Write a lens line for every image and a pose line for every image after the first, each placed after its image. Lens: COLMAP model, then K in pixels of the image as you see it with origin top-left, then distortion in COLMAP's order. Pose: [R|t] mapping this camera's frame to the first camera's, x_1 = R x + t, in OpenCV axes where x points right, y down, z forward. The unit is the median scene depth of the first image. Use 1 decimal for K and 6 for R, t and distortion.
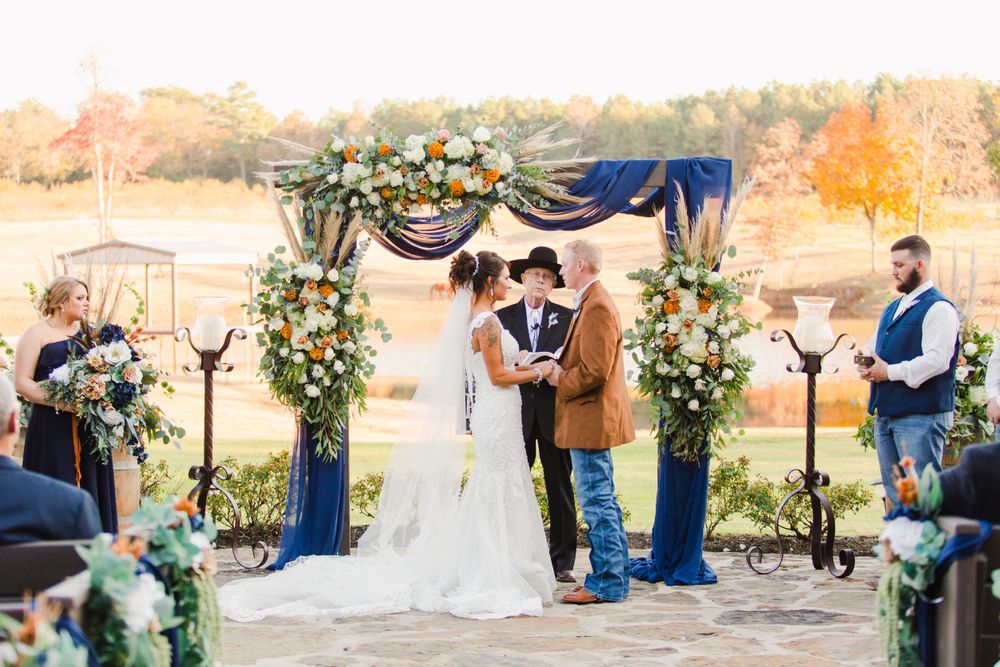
lens RADIAL K [[2298.6, 0, 529.4], [0, 2298.6, 307.4], [0, 0, 1]] dist [0.010233, 0.213995]
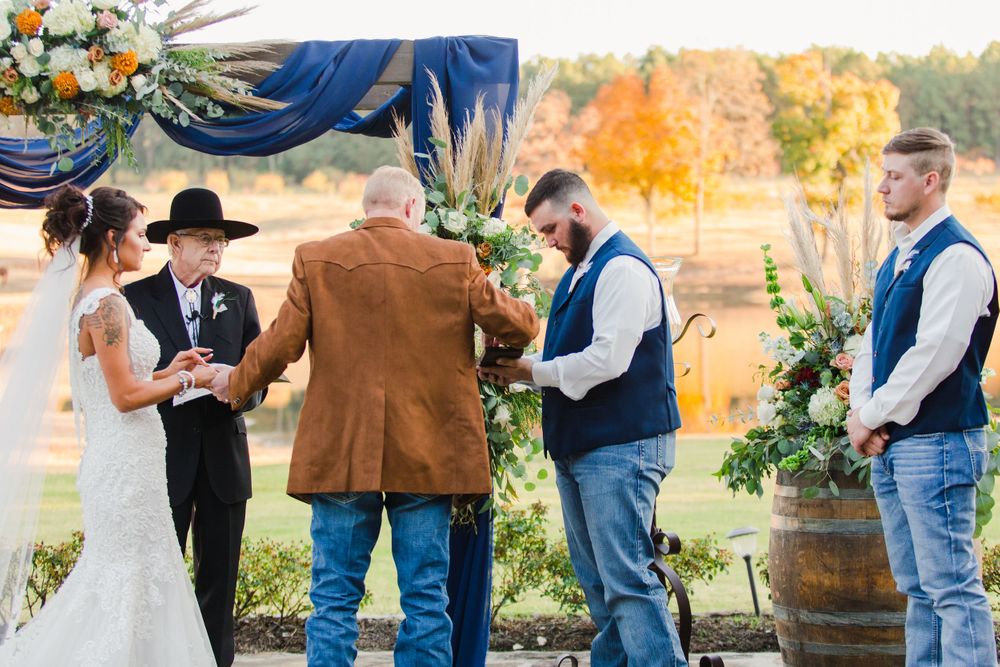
lens RADIAL K [[2298.6, 0, 529.4], [0, 2298.6, 307.4], [0, 0, 1]] dist [0.010233, 0.213995]
pose [[0.994430, -0.020756, 0.103336, 0.025259], [0.020699, 0.999784, 0.001622, 0.007796], [-0.103347, 0.000526, 0.994645, 0.380575]]
